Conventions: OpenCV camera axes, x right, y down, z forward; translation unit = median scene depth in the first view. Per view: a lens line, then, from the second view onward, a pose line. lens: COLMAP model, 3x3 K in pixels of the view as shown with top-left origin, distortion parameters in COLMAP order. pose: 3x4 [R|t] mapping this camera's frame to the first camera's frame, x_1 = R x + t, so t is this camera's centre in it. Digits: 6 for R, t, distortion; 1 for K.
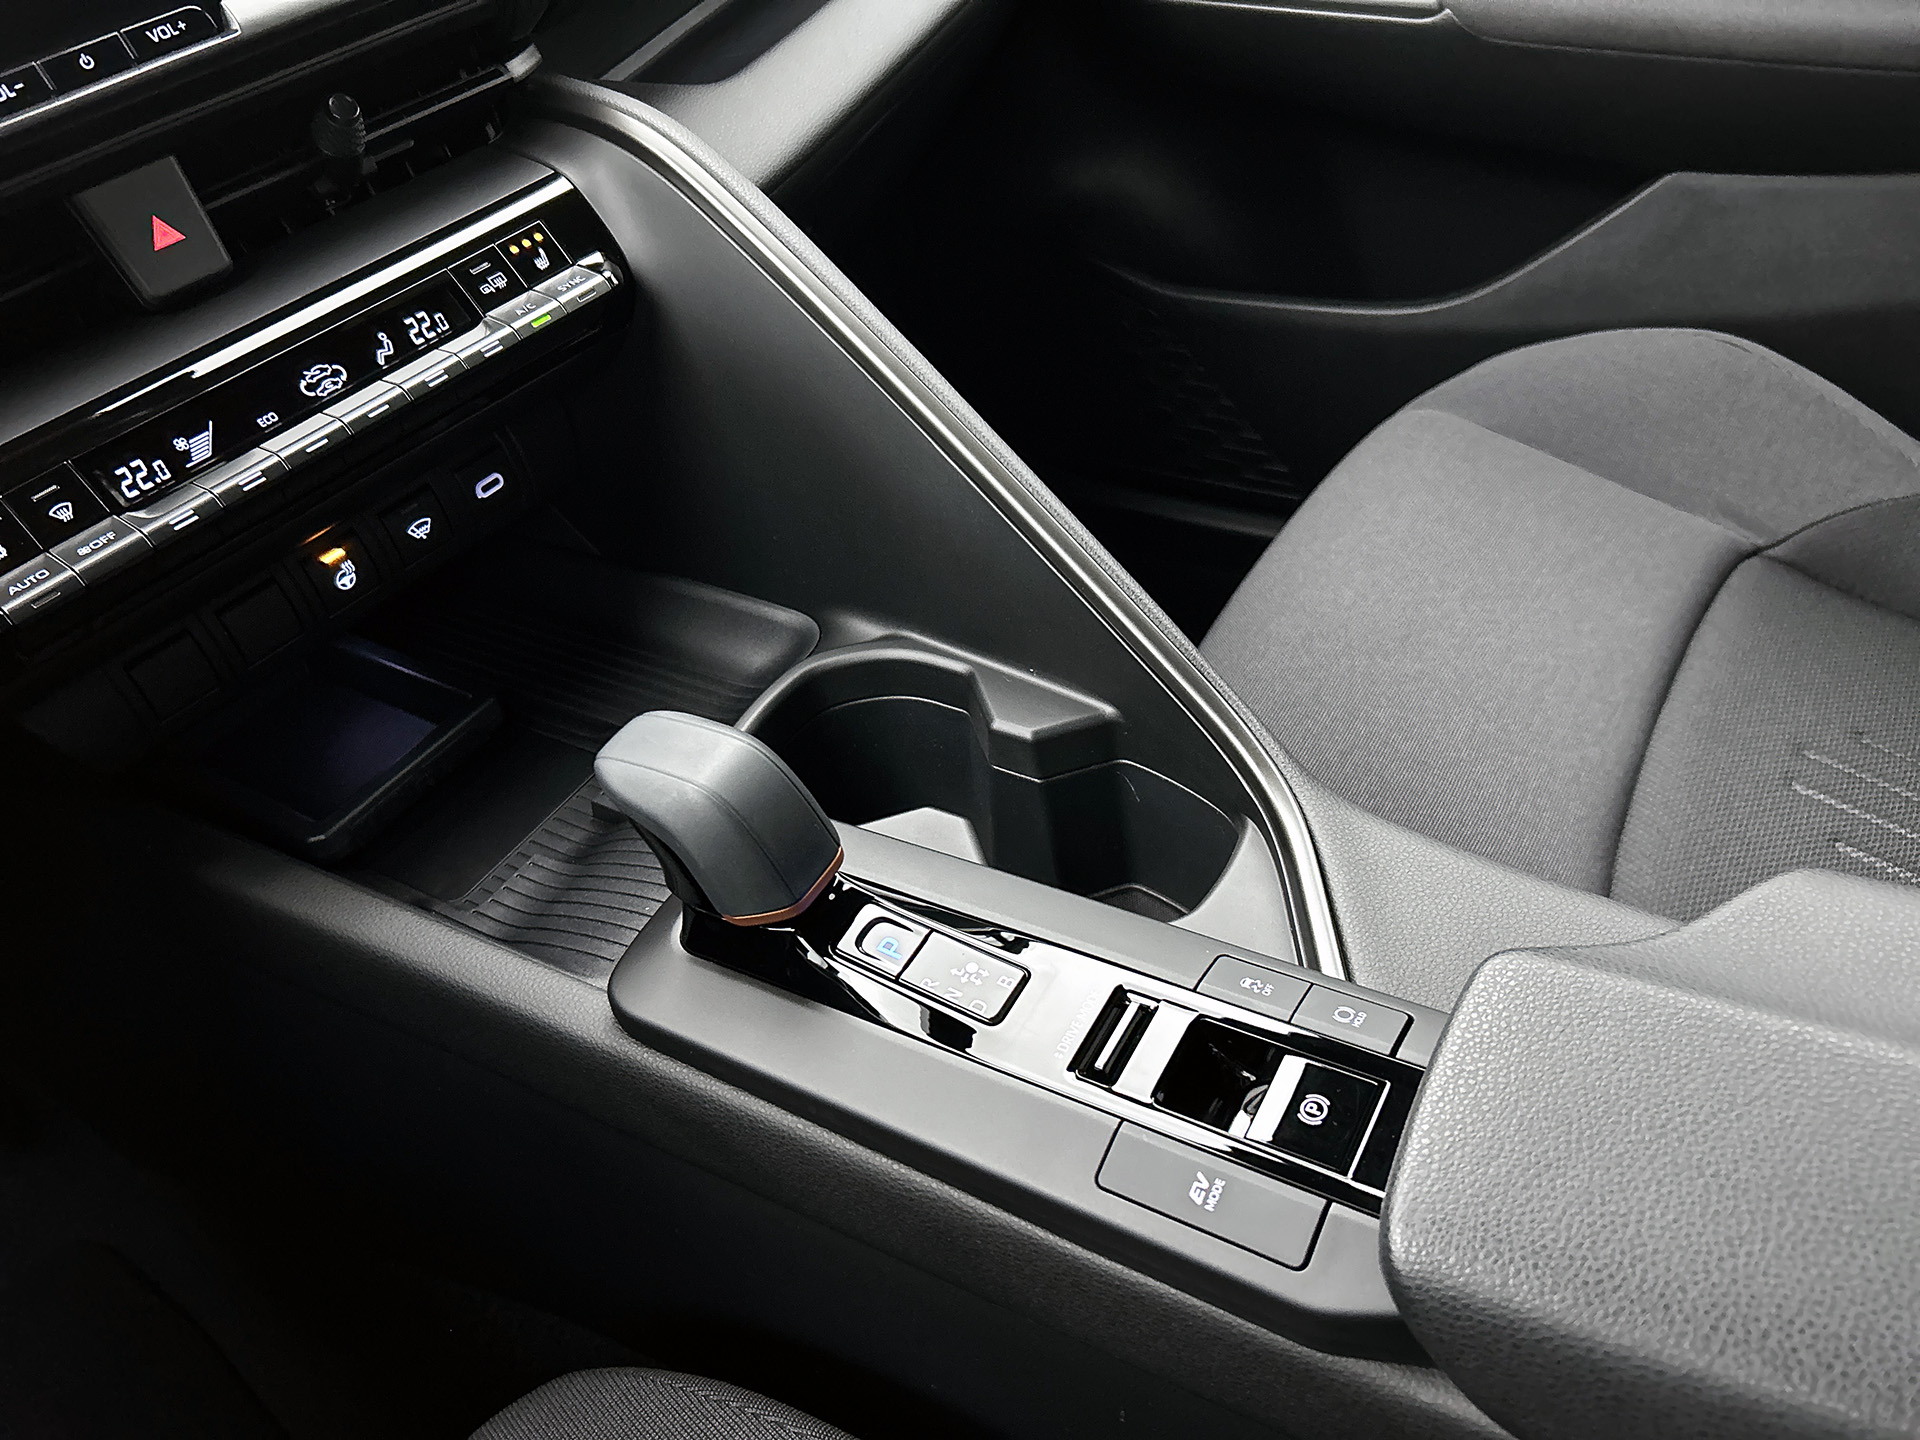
lens RADIAL K [[1453.9, 0, 958.5], [0, 1453.9, 718.7], [0, 0, 1]] dist [0.031792, -0.054380]
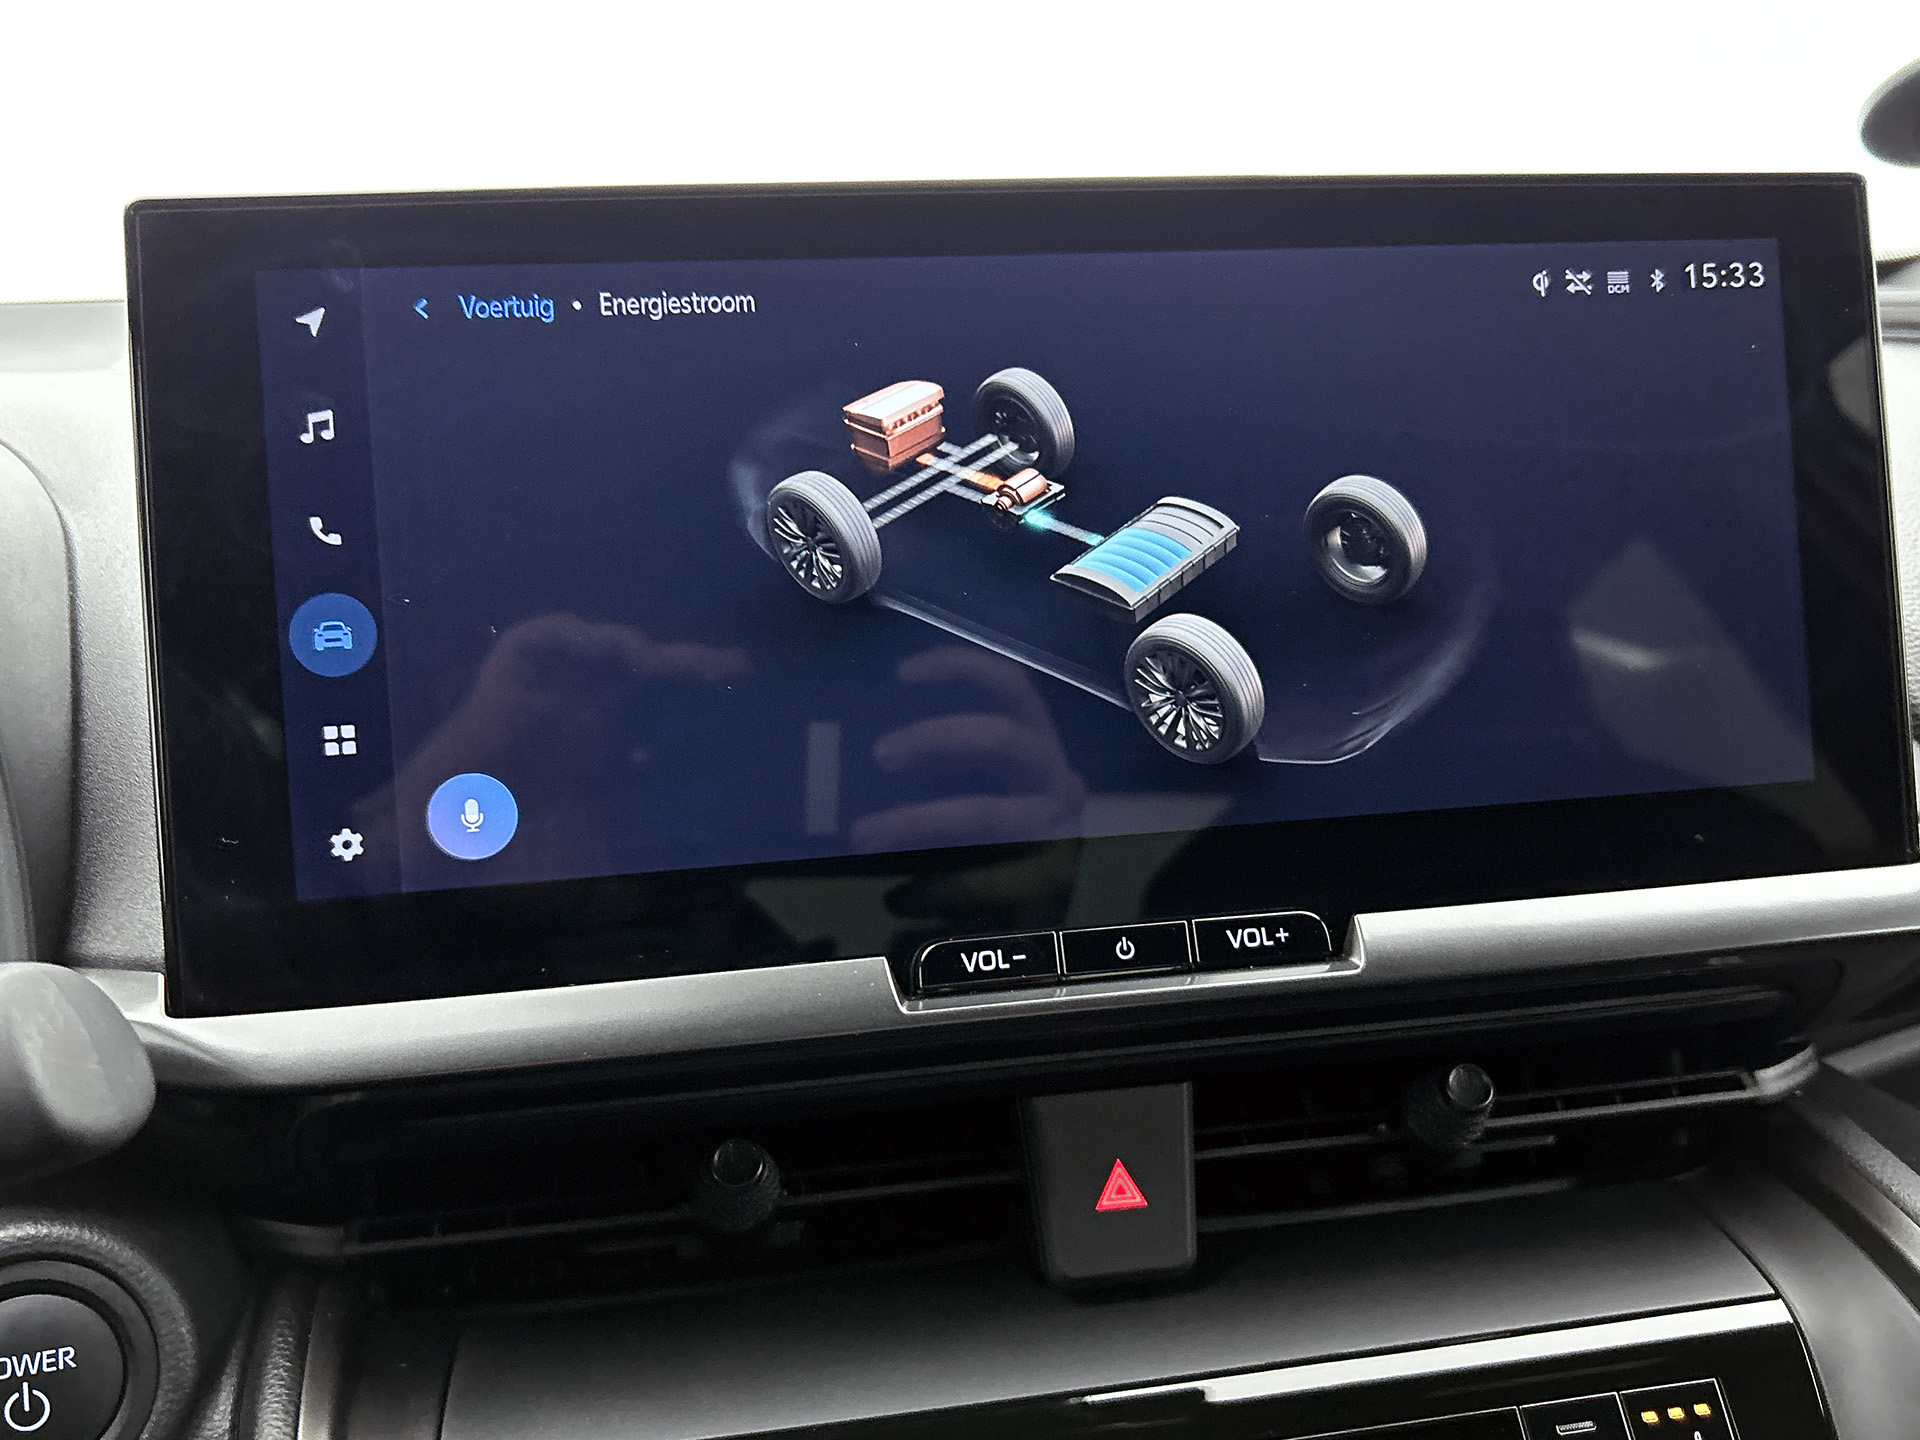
lens RADIAL K [[1670.9, 0, 970.0], [0, 1670.9, 717.9], [0, 0, 1]] dist [0.019980, -0.046349]
pose [[0.741686, 0.261394, -0.617717, -0.183262], [-0.491286, 0.838705, -0.234974, -0.282416], [0.456661, 0.477752, 0.750475, 0.302753]]
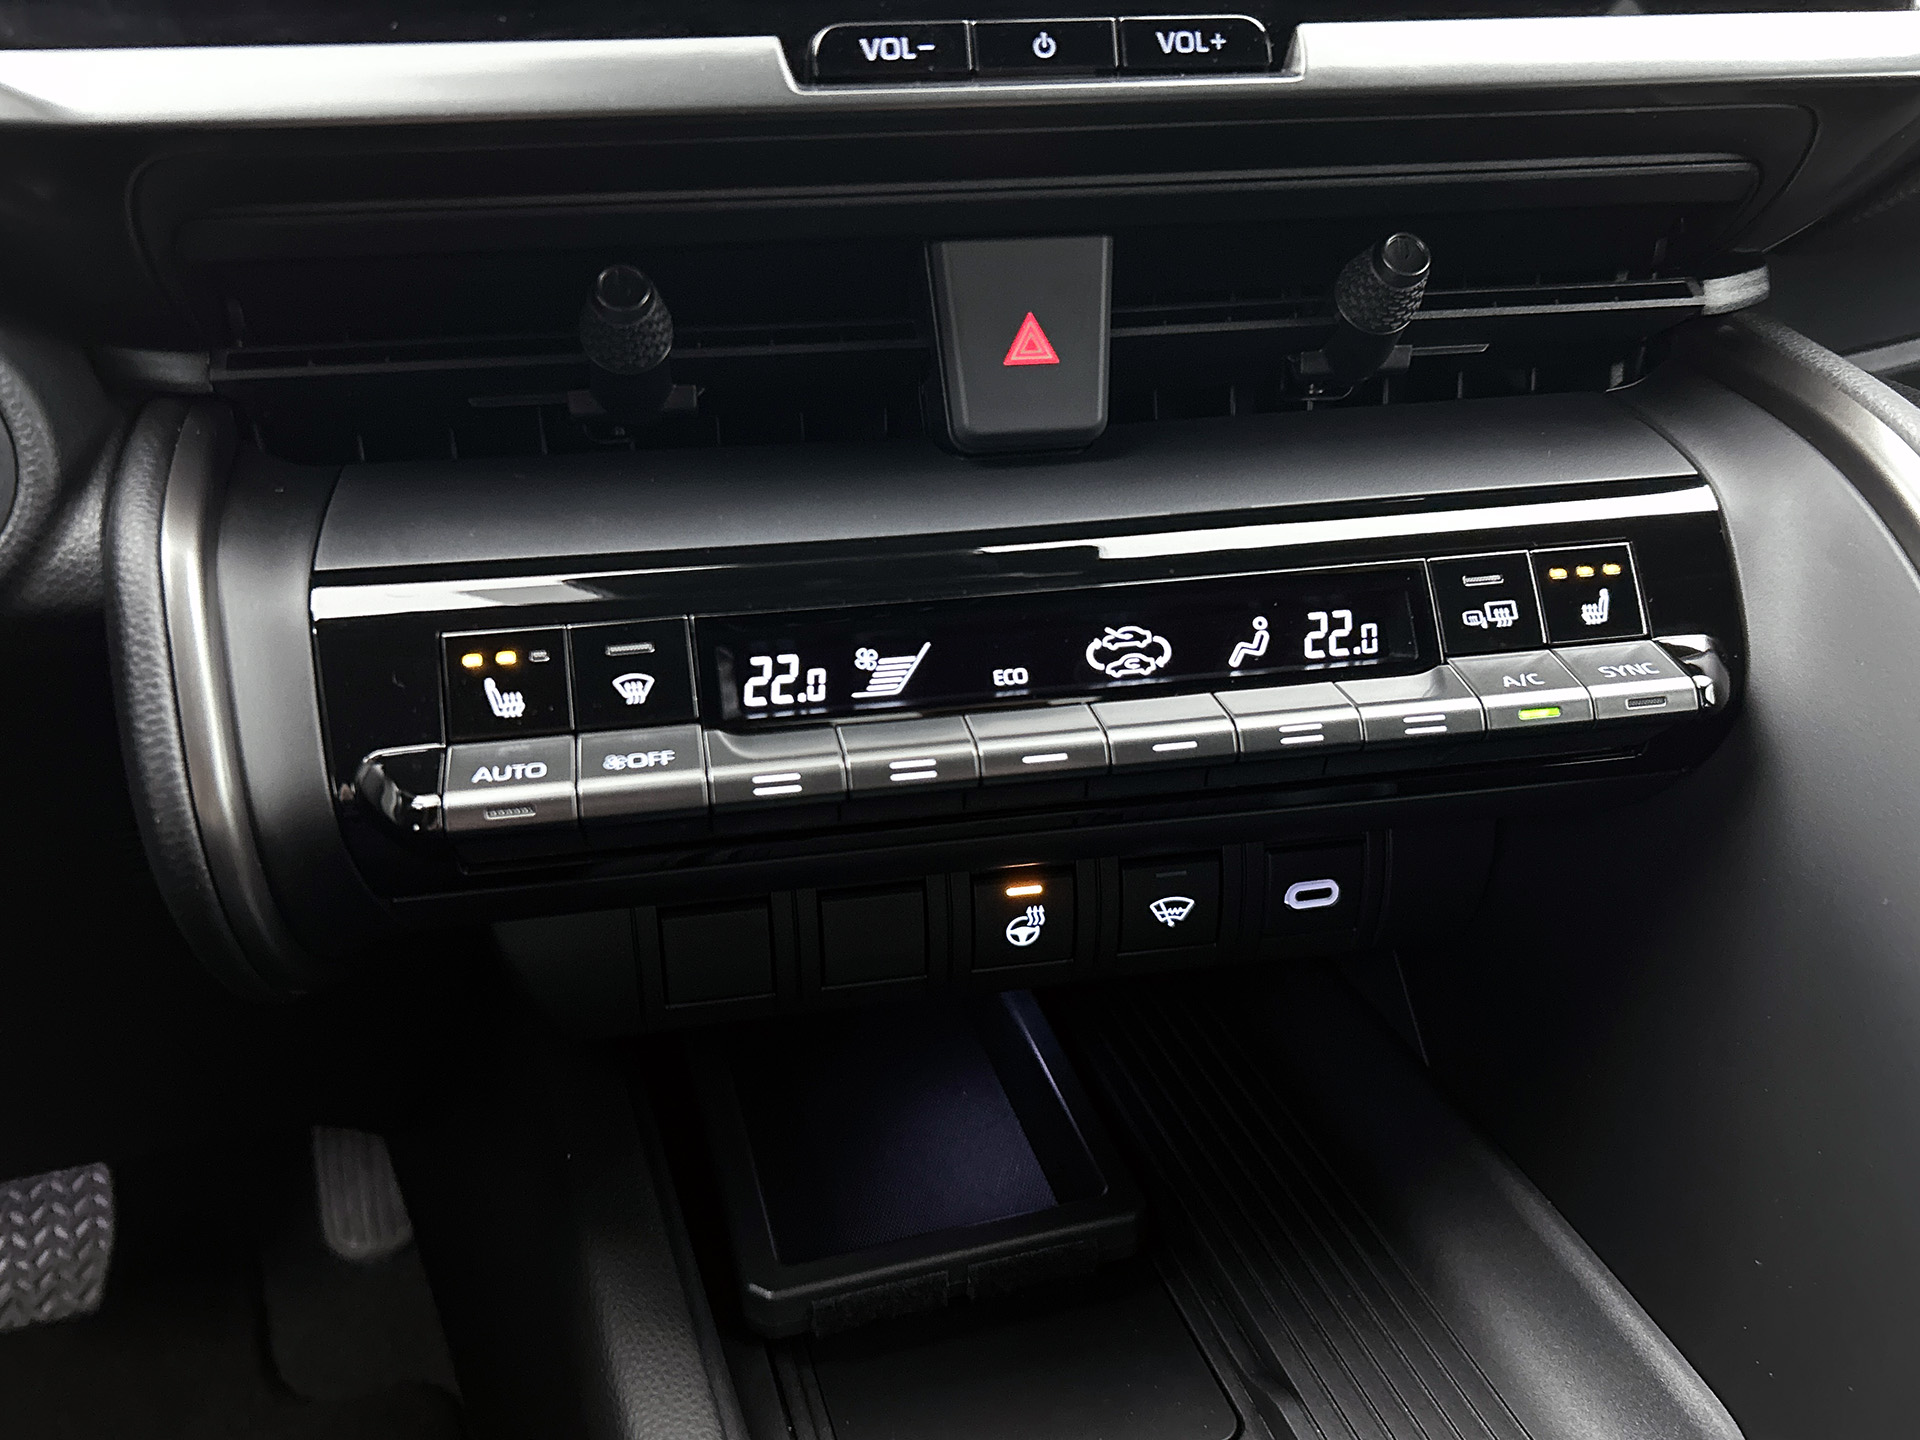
lens RADIAL K [[1602.7, 0, 937.9], [0, 1602.7, 718.9], [0, 0, 1]] dist [0.031681, -0.067254]
pose [[0.740803, 0.425808, -0.519517, -0.149694], [-0.505997, 0.862410, -0.014673, -0.157996], [0.441789, 0.273743, 0.854334, 0.426708]]
